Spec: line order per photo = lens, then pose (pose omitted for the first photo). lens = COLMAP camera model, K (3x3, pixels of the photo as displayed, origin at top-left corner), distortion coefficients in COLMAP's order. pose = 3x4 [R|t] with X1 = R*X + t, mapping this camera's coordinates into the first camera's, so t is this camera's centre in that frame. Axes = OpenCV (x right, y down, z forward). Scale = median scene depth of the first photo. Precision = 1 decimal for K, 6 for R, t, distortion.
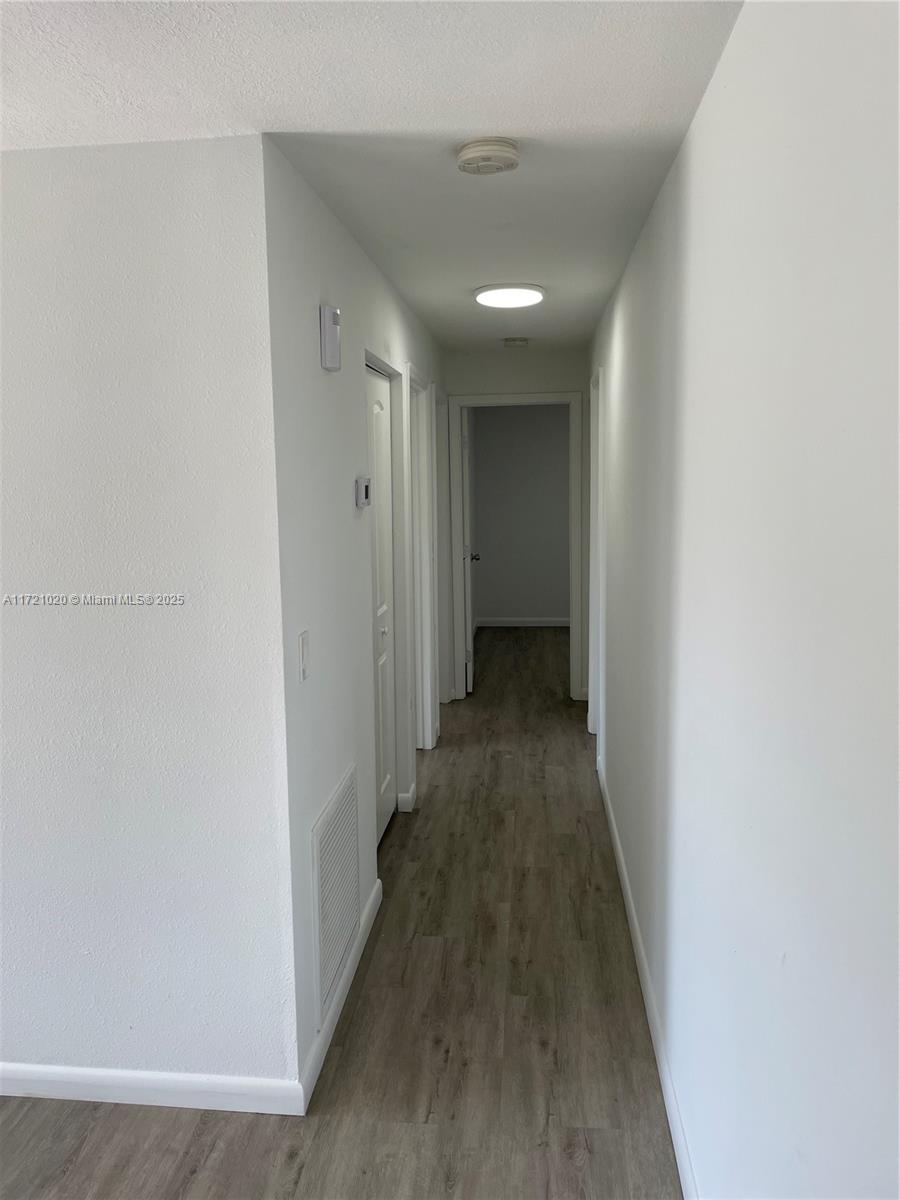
lens RADIAL K [[910.7, 0, 450.0], [0, 910.7, 600.0], [0, 0, 1]] dist [0.083622, -0.134759]
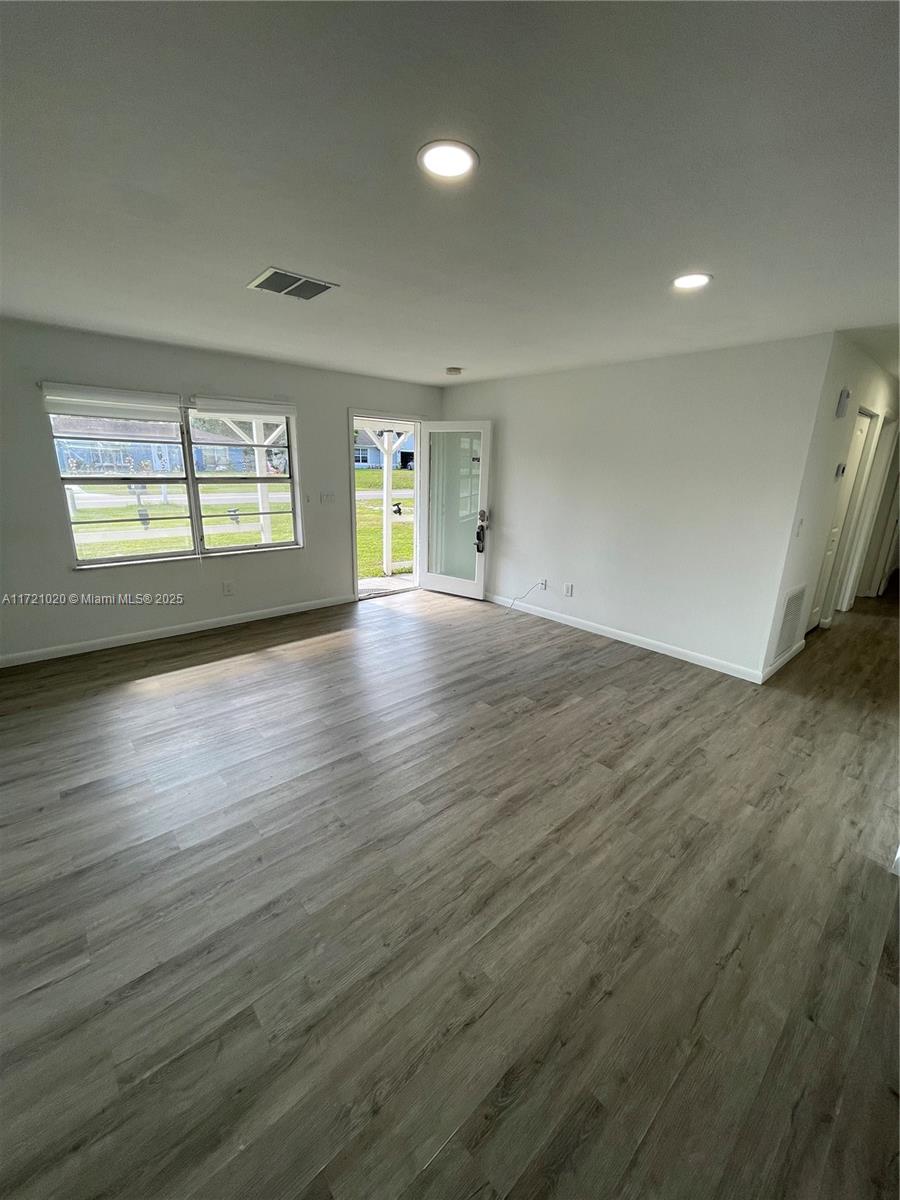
lens RADIAL K [[486.0, 0, 454.3], [0, 486.0, 598.1], [0, 0, 1]] dist [-0.012163, 0.007586]
pose [[0.735900, 0.215719, -0.641808, 0.031039], [-0.134583, 0.975579, 0.173589, 0.092221], [0.663580, -0.041368, 0.746960, -0.459335]]
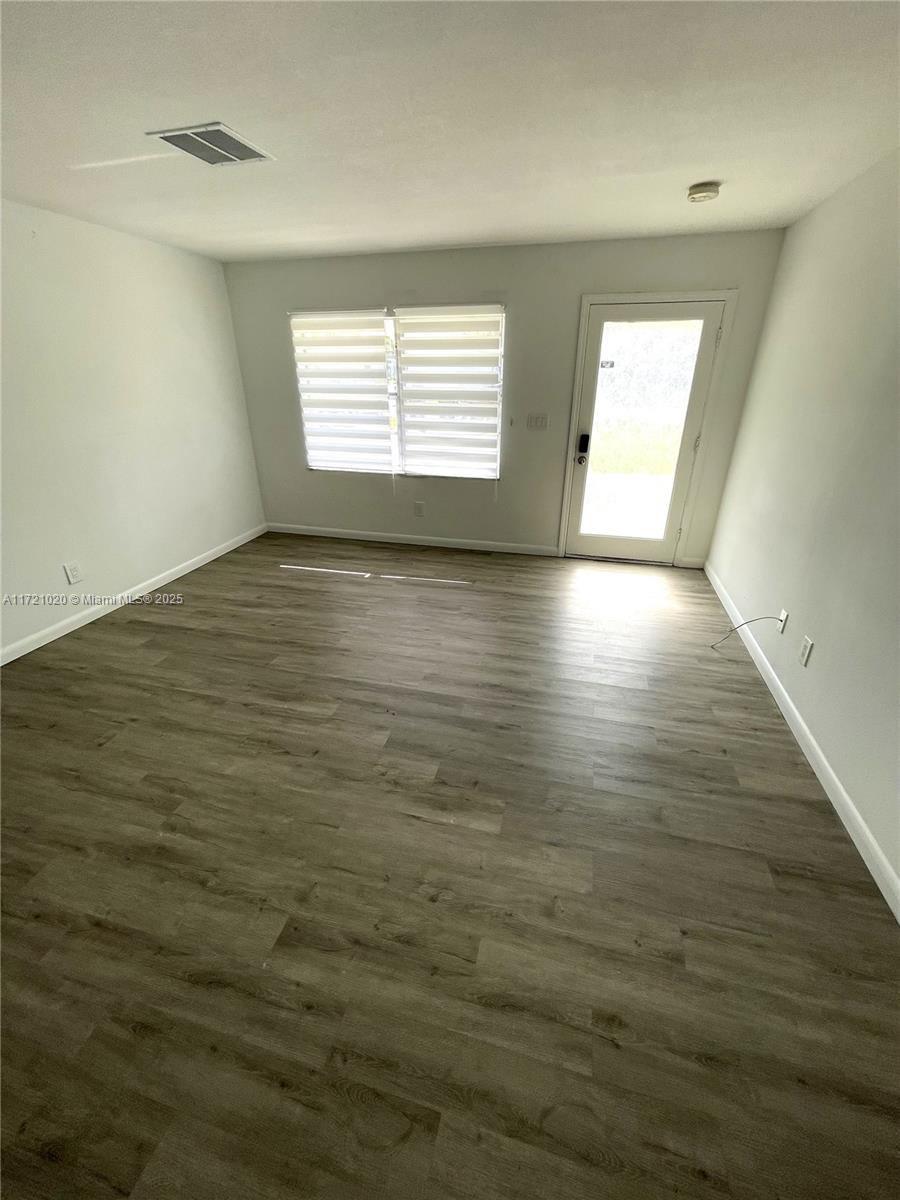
lens RADIAL K [[482.2, 0, 450.0], [0, 482.2, 600.0], [0, 0, 1]] dist [-0.001535, 0.000018]
pose [[-0.165617, 0.442414, -0.881385, 0.002039], [-0.136178, 0.874907, 0.464751, -0.015170], [0.976743, 0.196996, -0.084652, 0.251573]]
